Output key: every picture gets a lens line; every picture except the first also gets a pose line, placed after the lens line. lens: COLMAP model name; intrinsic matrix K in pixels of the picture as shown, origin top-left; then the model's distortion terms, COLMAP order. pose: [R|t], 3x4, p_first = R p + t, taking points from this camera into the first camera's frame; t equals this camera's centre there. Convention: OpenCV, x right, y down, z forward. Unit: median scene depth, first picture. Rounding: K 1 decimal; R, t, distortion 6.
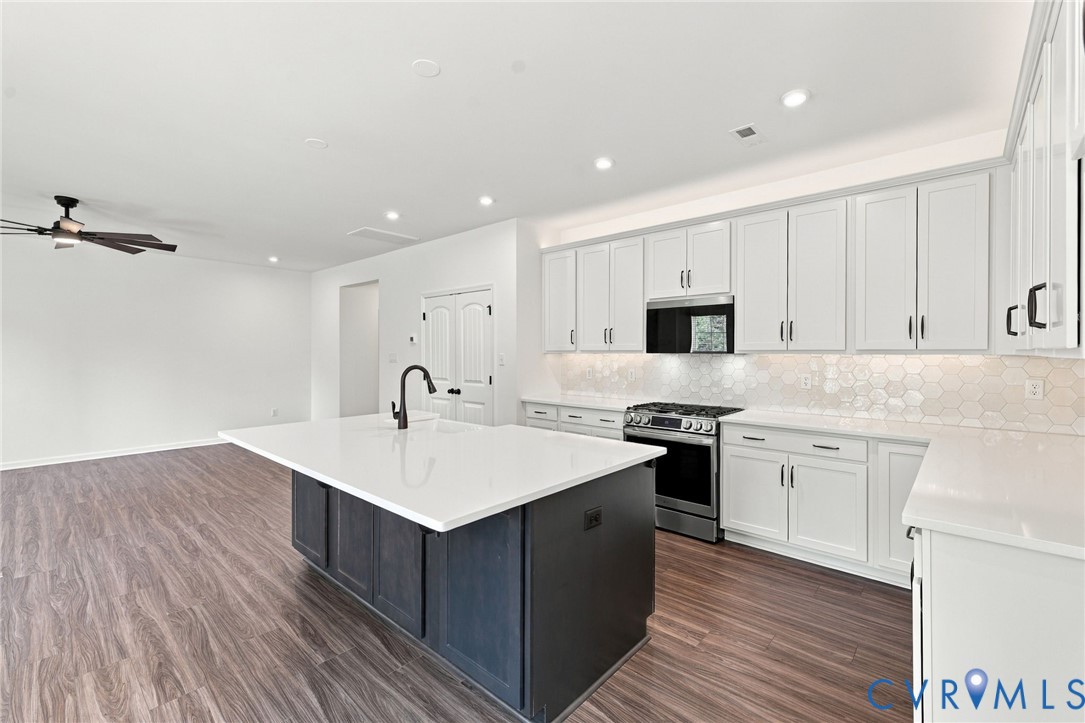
lens RADIAL K [[464.5, 0, 540.0], [0, 464.5, 353.9], [0, 0, 1]] dist [0.001436, 0.000164]
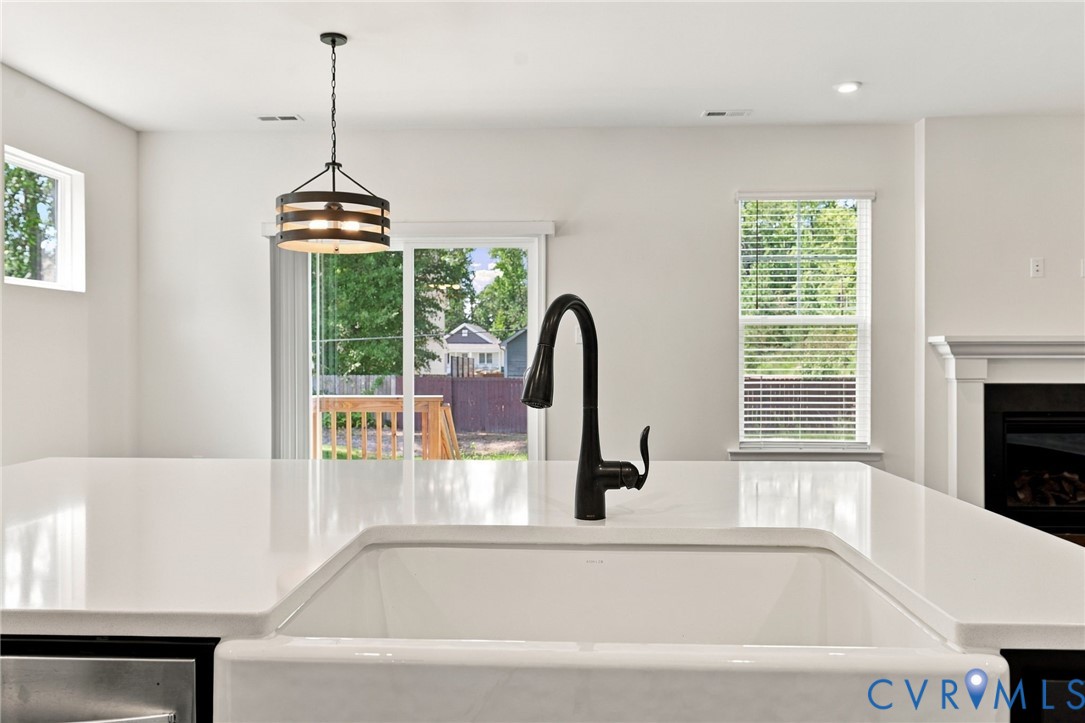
lens RADIAL K [[845.3, 0, 532.0], [0, 845.3, 358.0], [0, 0, 1]] dist [-0.002091, -0.000139]
pose [[-0.773993, 0.003937, -0.633182, 0.048414], [-0.004224, 0.999926, 0.011380, 0.043067], [0.633180, 0.011483, -0.773919, 1.059235]]
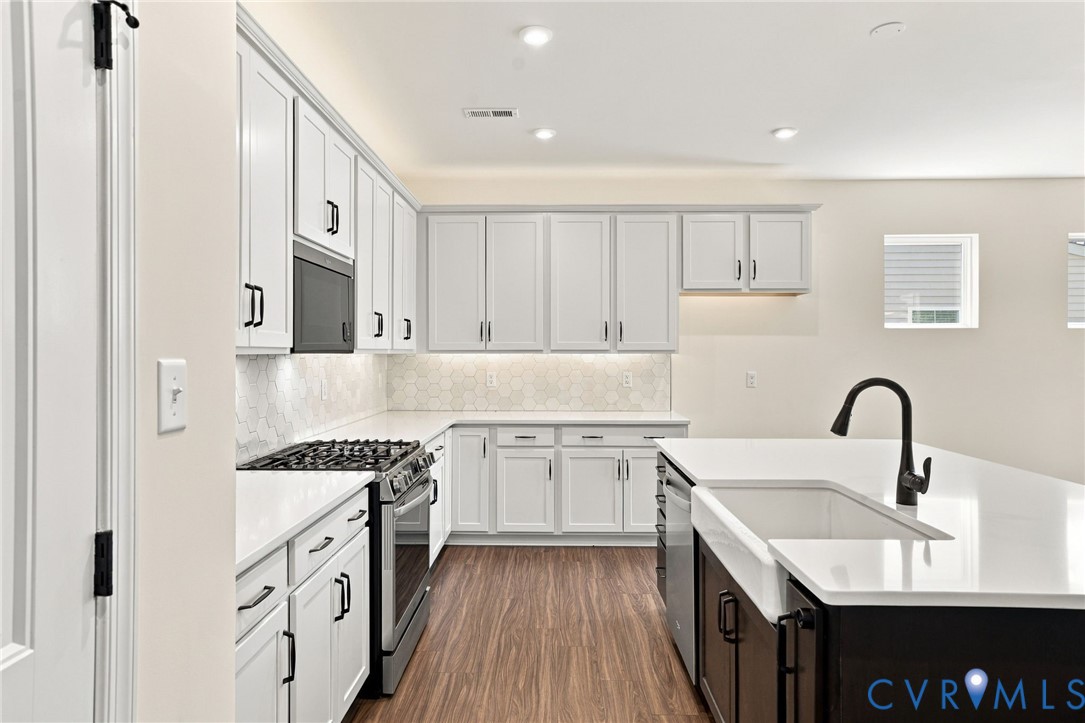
lens RADIAL K [[635.2, 0, 542.5], [0, 635.2, 361.5], [0, 0, 1]] dist [-0.003946, -0.000735]
pose [[-0.653362, -0.011865, 0.756953, -0.424790], [0.002371, 0.999840, 0.017719, -0.005060], [-0.757042, 0.013372, -0.653229, 1.334828]]
